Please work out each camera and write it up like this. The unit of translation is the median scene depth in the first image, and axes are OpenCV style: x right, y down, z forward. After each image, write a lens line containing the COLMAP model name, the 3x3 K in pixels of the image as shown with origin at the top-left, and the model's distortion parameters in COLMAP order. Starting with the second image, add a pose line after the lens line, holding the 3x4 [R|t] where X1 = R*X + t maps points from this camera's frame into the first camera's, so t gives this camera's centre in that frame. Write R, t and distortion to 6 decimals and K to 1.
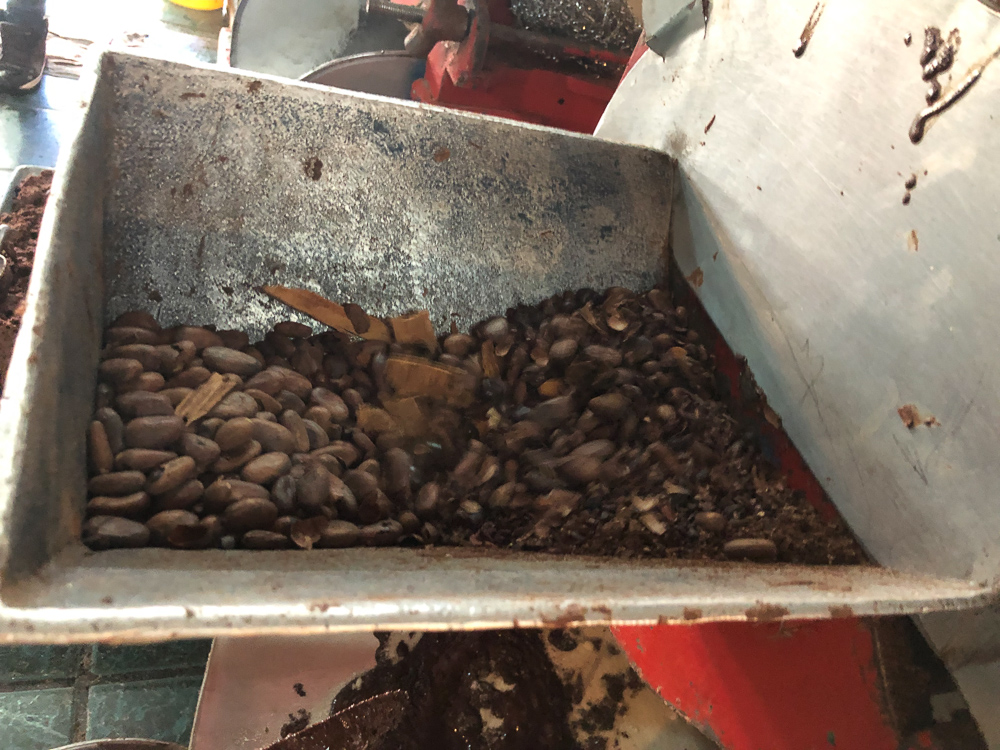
lens RADIAL K [[811.2, 0, 501.8], [0, 811.2, 372.2], [0, 0, 1]] dist [0.027325, -0.023433]
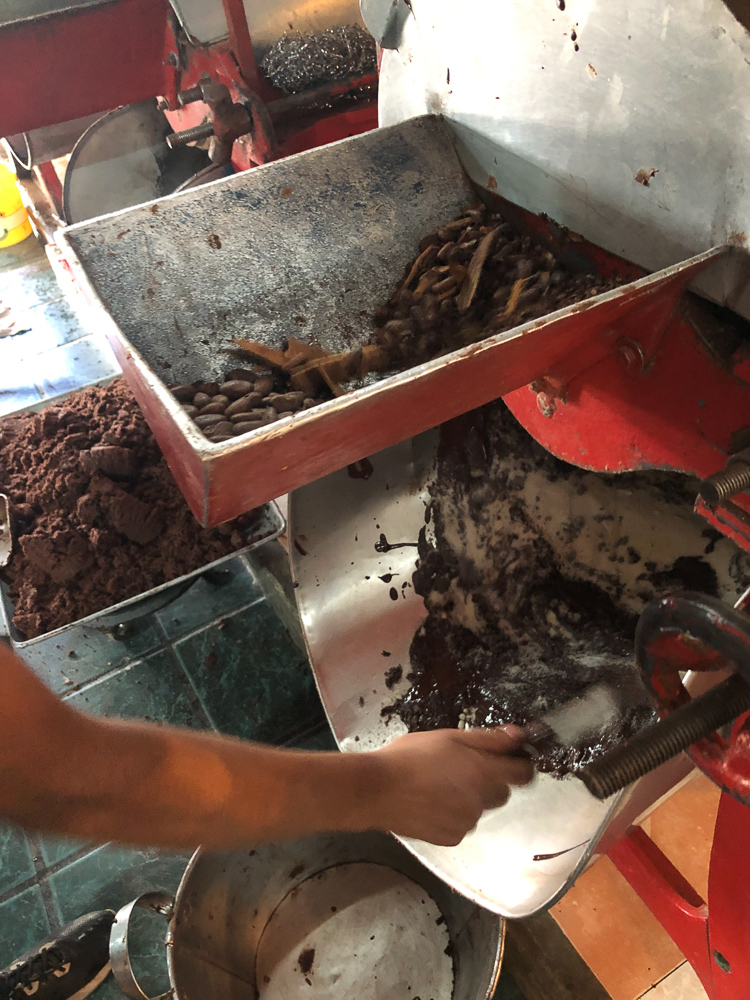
lens RADIAL K [[811.2, 0, 375.7], [0, 811.2, 504.7], [0, 0, 1]] dist [0.027325, -0.023433]
pose [[0.882380, -0.459729, -0.100275, -0.045507], [0.465551, 0.883918, 0.044175, 0.222967], [0.068326, -0.085663, 0.993979, -0.443360]]
